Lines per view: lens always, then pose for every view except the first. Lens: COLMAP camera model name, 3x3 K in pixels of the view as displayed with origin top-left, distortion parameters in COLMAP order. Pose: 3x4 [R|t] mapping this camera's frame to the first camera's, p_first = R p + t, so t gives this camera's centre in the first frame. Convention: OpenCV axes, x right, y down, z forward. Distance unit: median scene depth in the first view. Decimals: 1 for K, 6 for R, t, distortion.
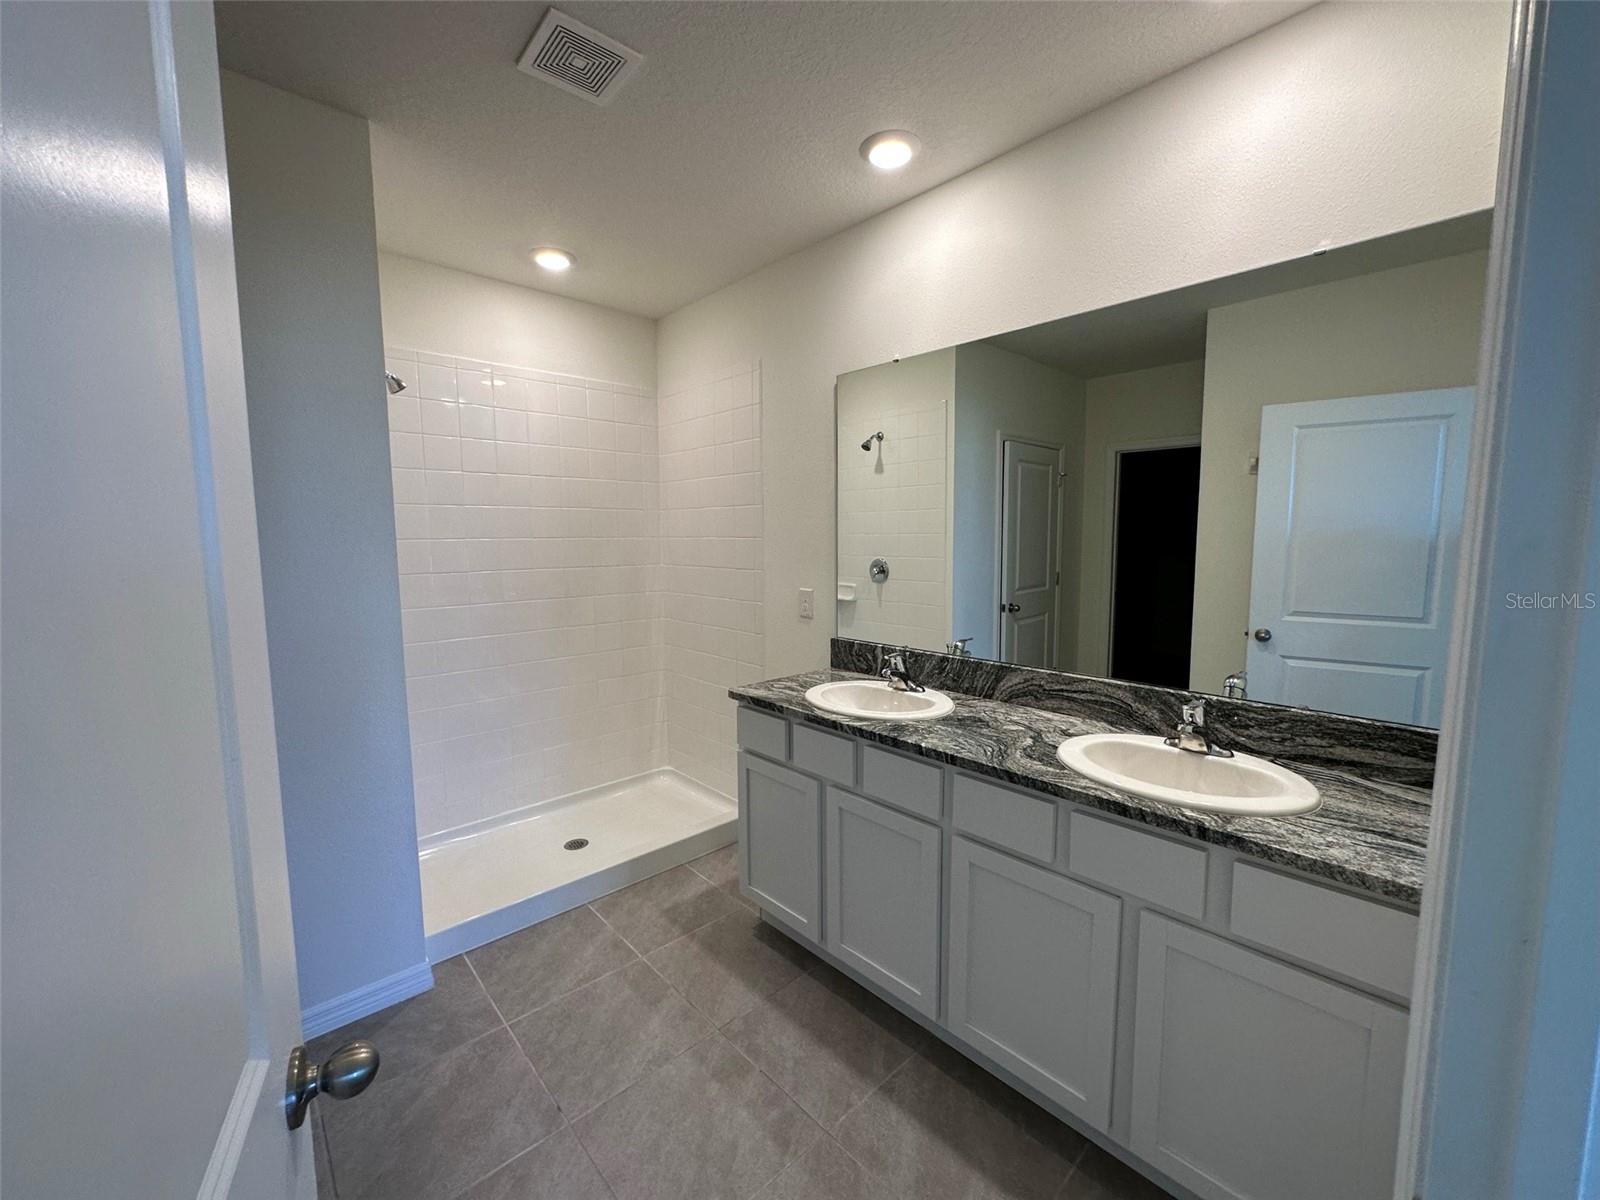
lens RADIAL K [[642.4, 0, 802.7], [0, 642.4, 599.0], [0, 0, 1]] dist [0.000066, 0.000427]
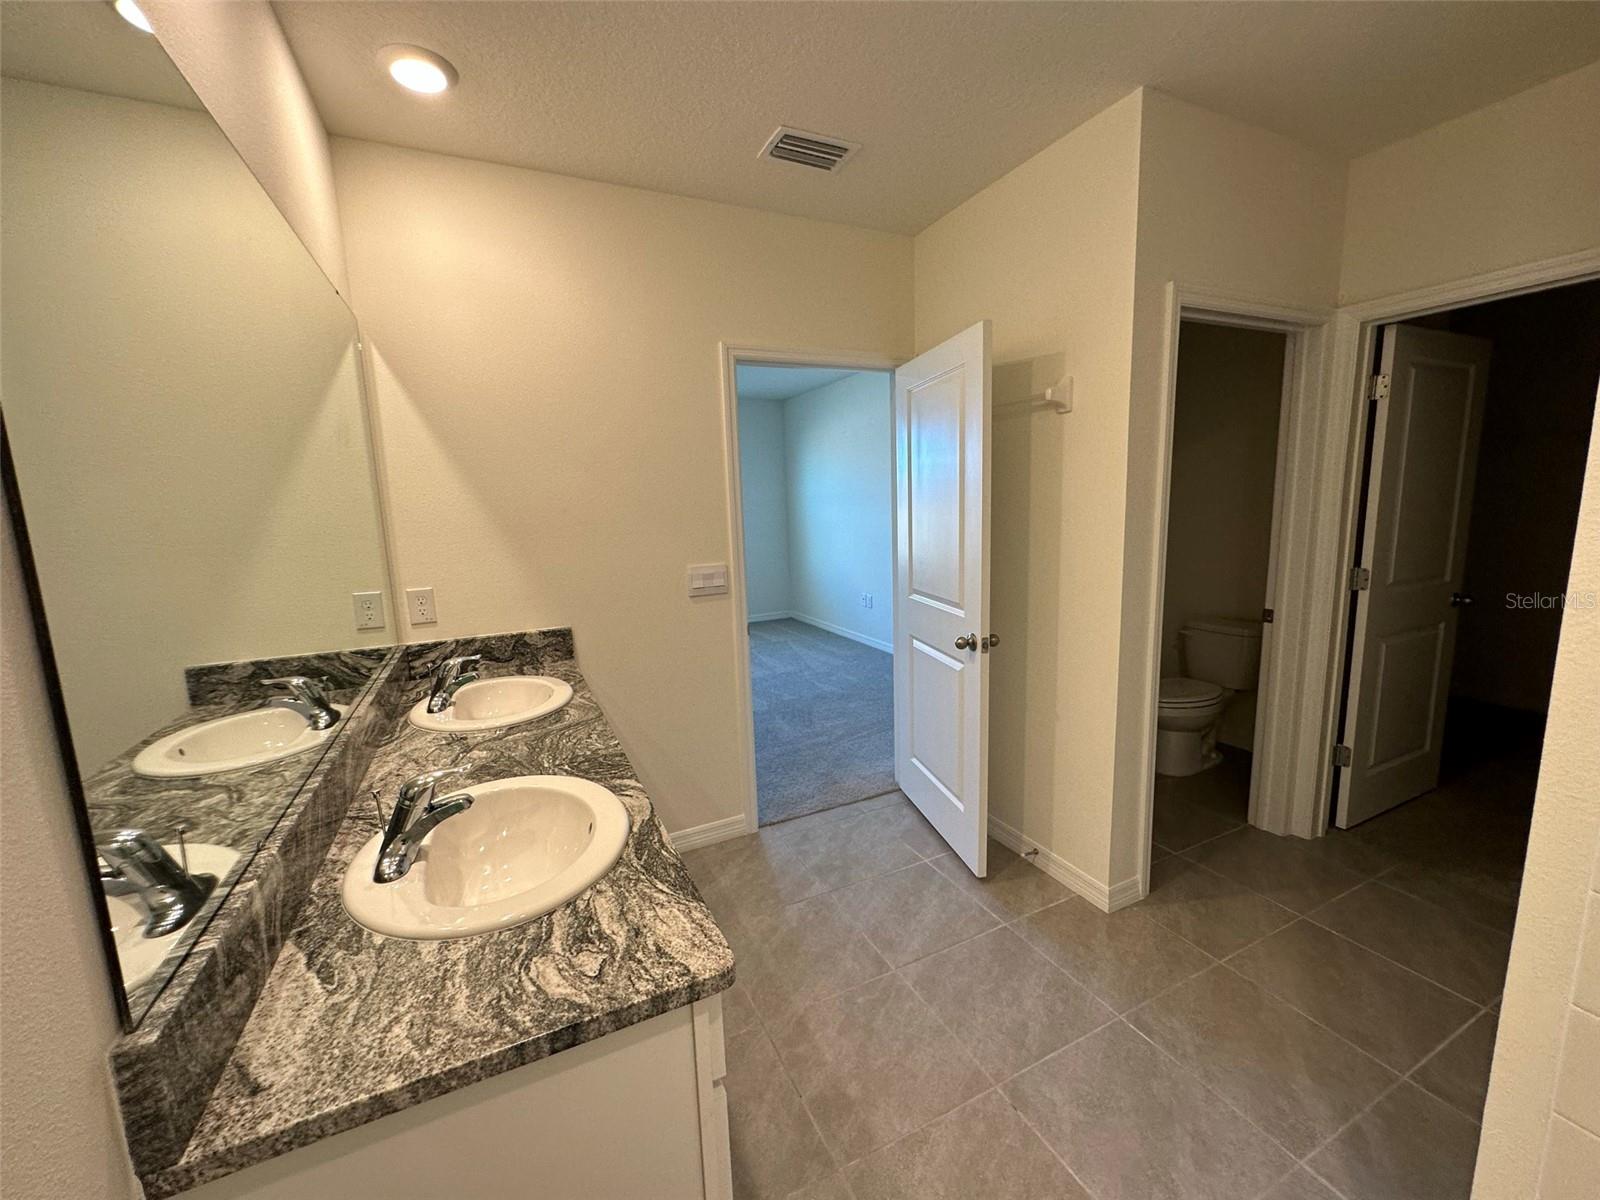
lens RADIAL K [[642.4, 0, 804.0], [0, 642.4, 597.5], [0, 0, 1]] dist [0.000066, 0.000427]
pose [[-0.954533, -0.007643, 0.298008, -0.337737], [0.069242, 0.966646, 0.246578, -0.181268], [-0.289953, 0.256002, -0.922166, 1.669424]]
